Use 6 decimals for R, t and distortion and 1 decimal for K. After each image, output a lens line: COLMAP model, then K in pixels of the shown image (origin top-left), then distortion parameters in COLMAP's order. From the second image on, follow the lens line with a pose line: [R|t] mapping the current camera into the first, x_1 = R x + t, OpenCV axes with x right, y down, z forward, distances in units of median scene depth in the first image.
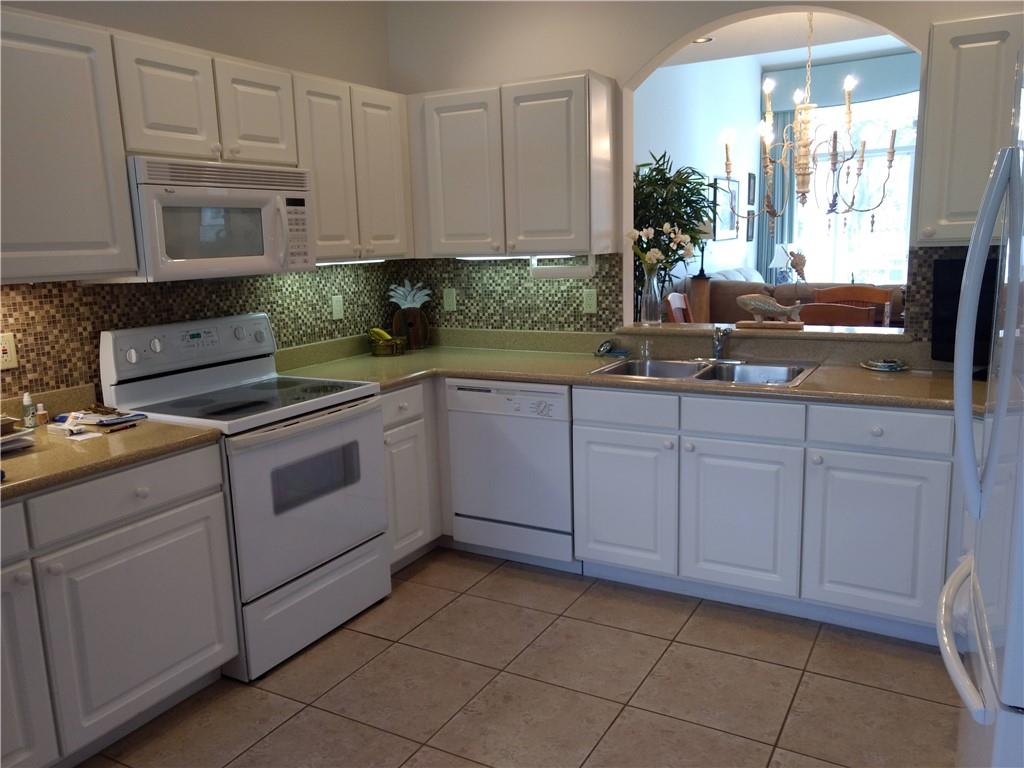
lens RADIAL K [[810.5, 0, 516.7], [0, 810.5, 381.8], [0, 0, 1]] dist [0.028934, 0.038862]
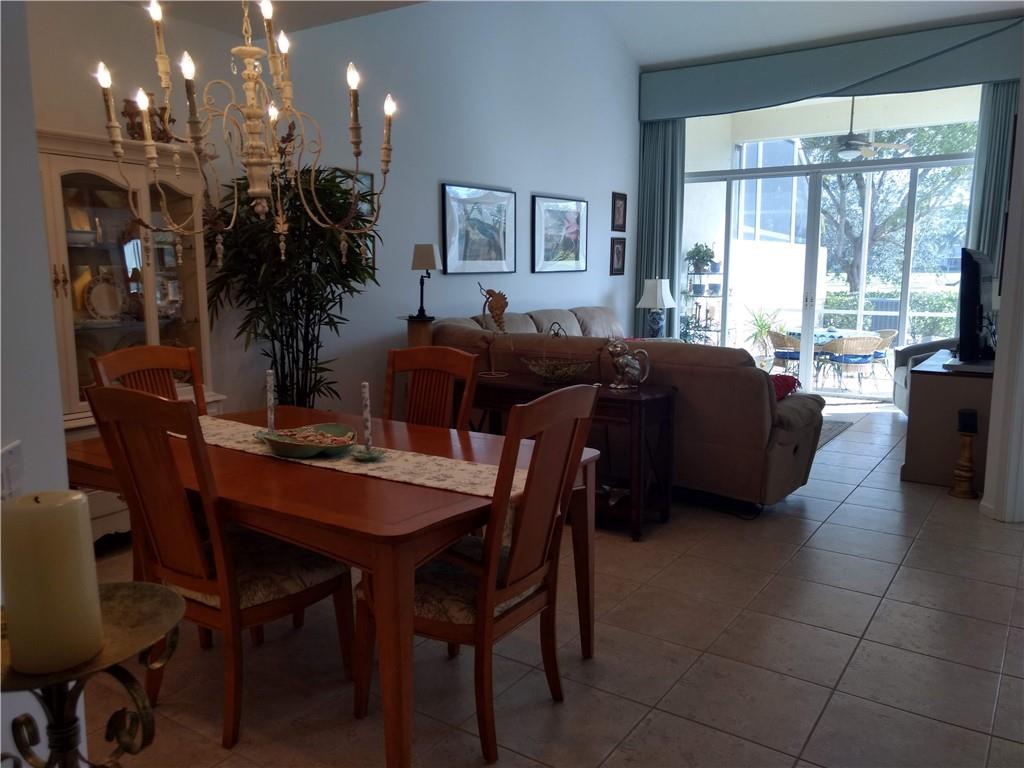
lens RADIAL K [[810.5, 0, 515.7], [0, 810.5, 383.4], [0, 0, 1]] dist [0.028934, 0.038862]
pose [[0.997393, 0.043523, -0.057561, 0.681478], [-0.045109, 0.998629, -0.026541, -0.099892], [0.056327, 0.029069, 0.997989, 0.486616]]
